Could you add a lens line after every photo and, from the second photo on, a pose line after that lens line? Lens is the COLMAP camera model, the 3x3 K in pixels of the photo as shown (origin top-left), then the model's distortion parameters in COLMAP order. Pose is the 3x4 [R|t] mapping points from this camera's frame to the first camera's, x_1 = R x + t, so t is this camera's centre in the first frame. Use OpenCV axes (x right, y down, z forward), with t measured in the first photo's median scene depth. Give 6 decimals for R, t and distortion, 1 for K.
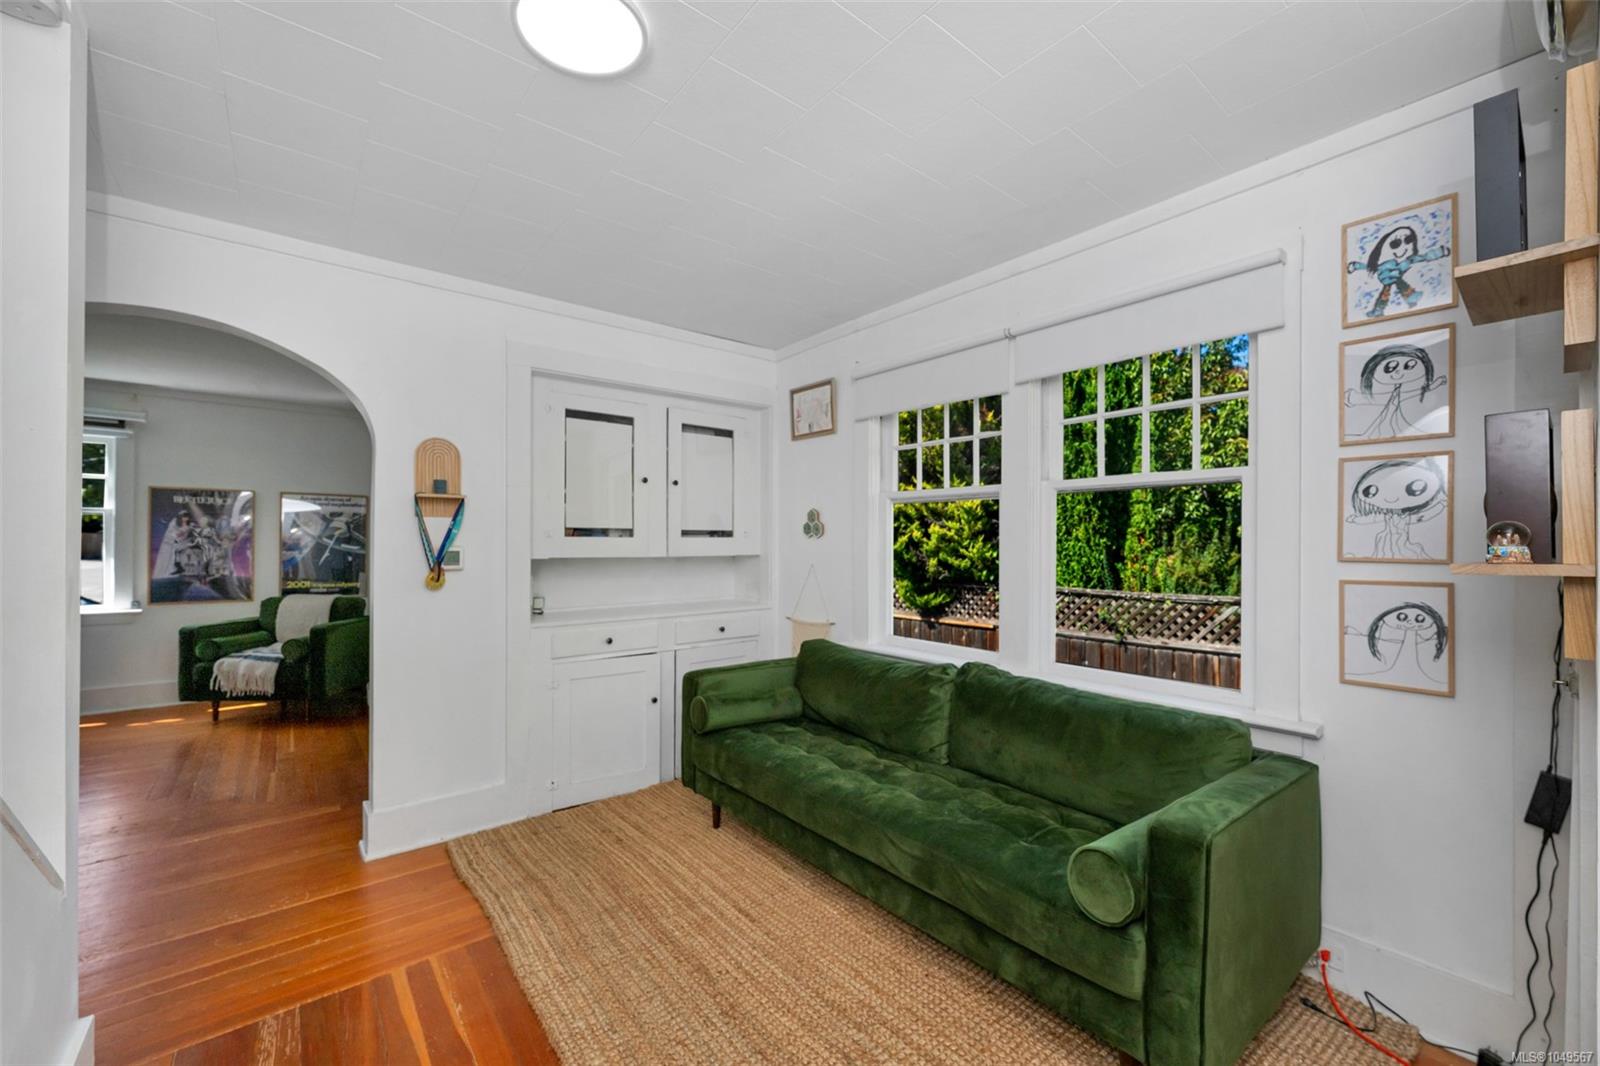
lens RADIAL K [[644.5, 0, 802.6], [0, 644.5, 534.6], [0, 0, 1]] dist [-0.000535, 0.000063]
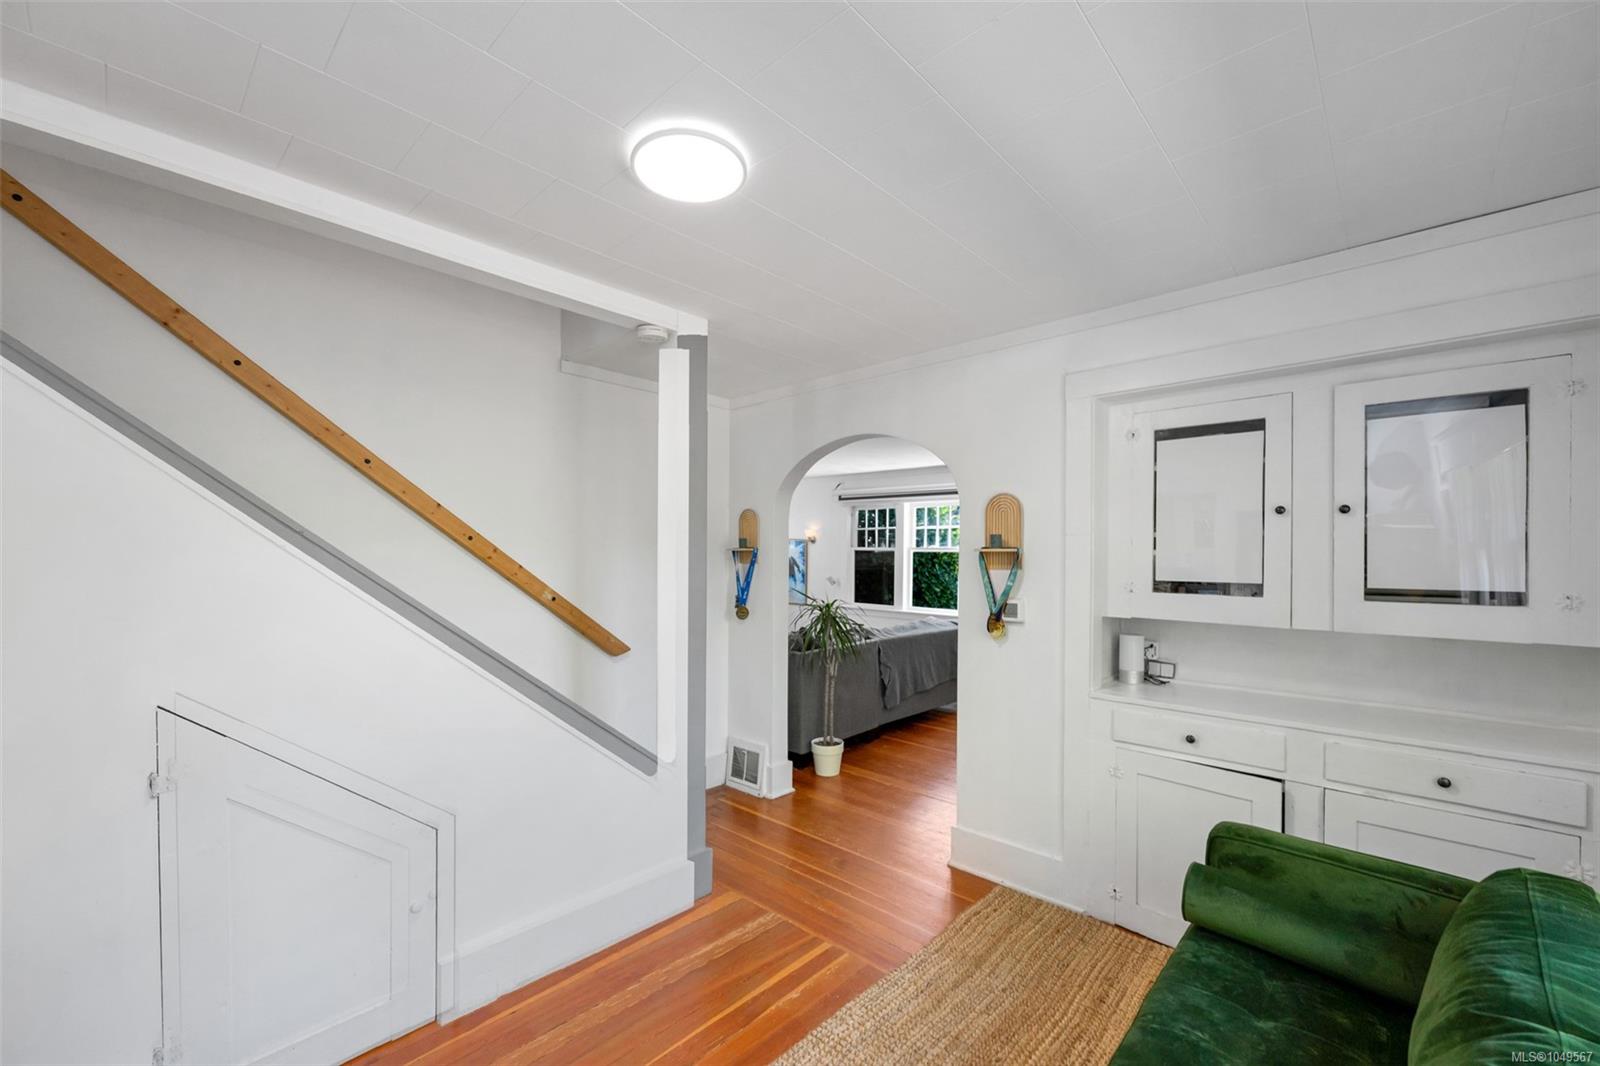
lens RADIAL K [[644.5, 0, 802.7], [0, 644.5, 547.0], [0, 0, 1]] dist [-0.000535, 0.000063]
pose [[0.136128, -0.007147, -0.990665, 0.420779], [0.010660, 0.999927, -0.005749, -0.061382], [0.990634, -0.009778, 0.136195, 0.538248]]
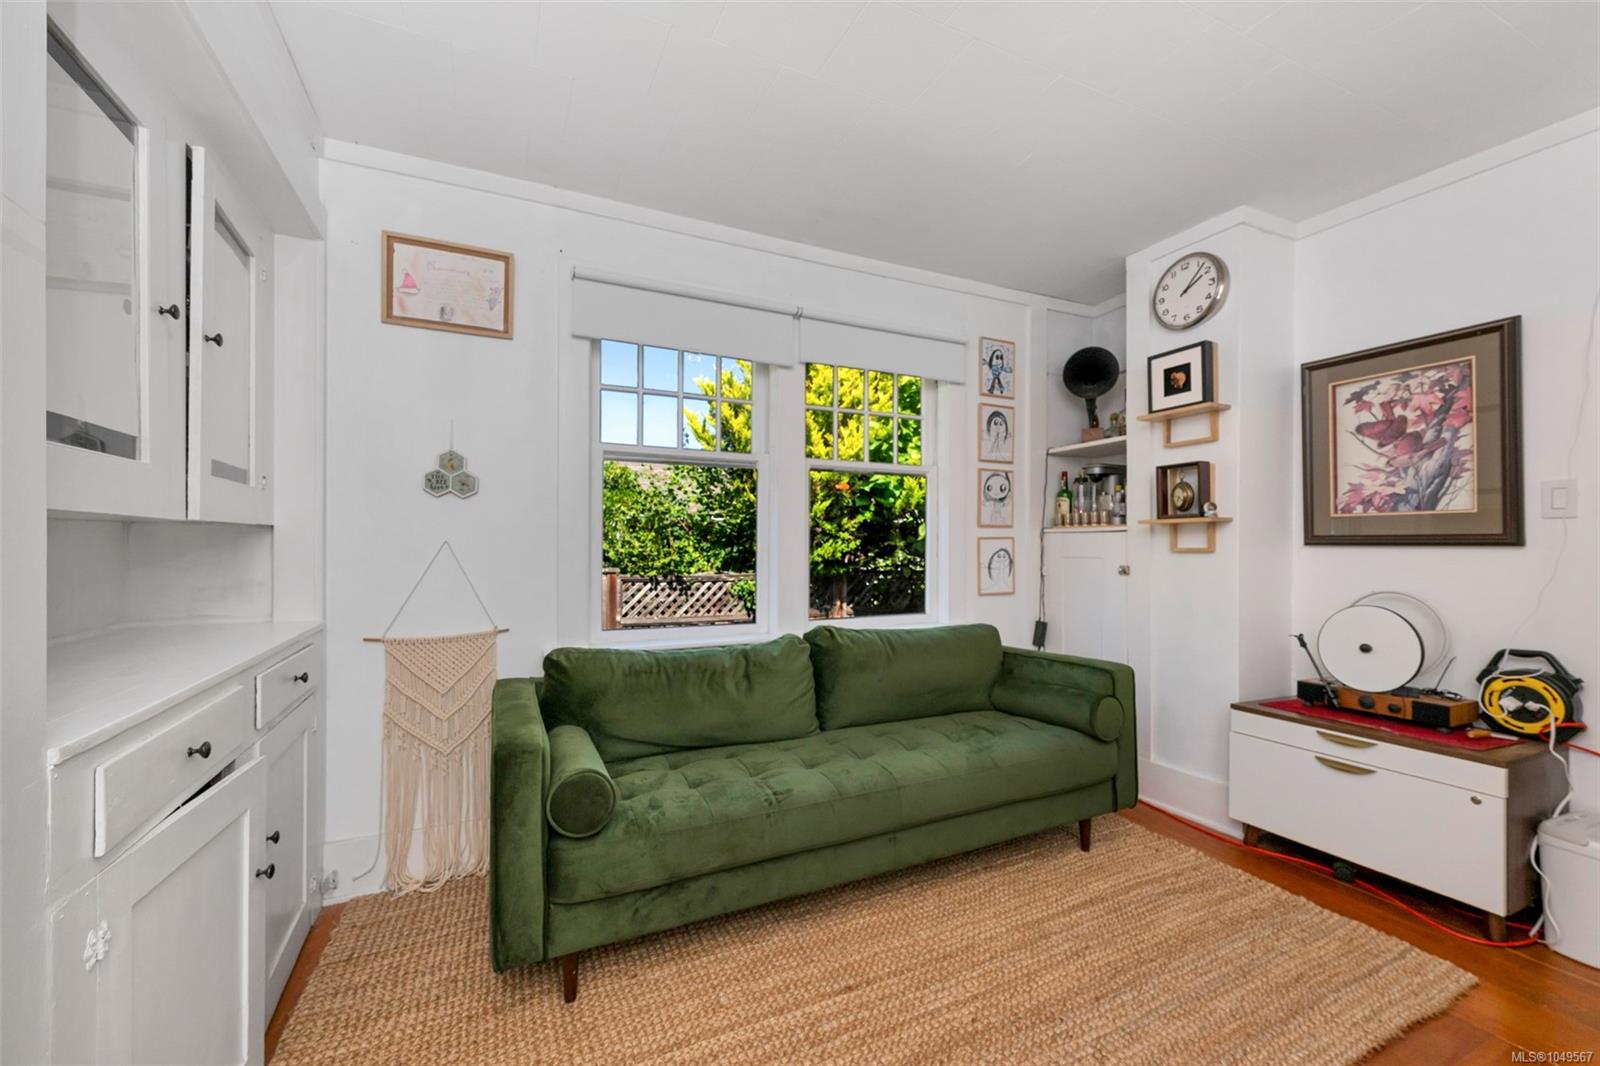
lens RADIAL K [[644.5, 0, 801.9], [0, 644.5, 542.9], [0, 0, 1]] dist [-0.000535, 0.000063]
pose [[0.230052, 0.000541, 0.973178, -0.653773], [-0.009630, 0.999952, 0.001721, 0.057667], [-0.973131, -0.009768, 0.230046, 0.702386]]
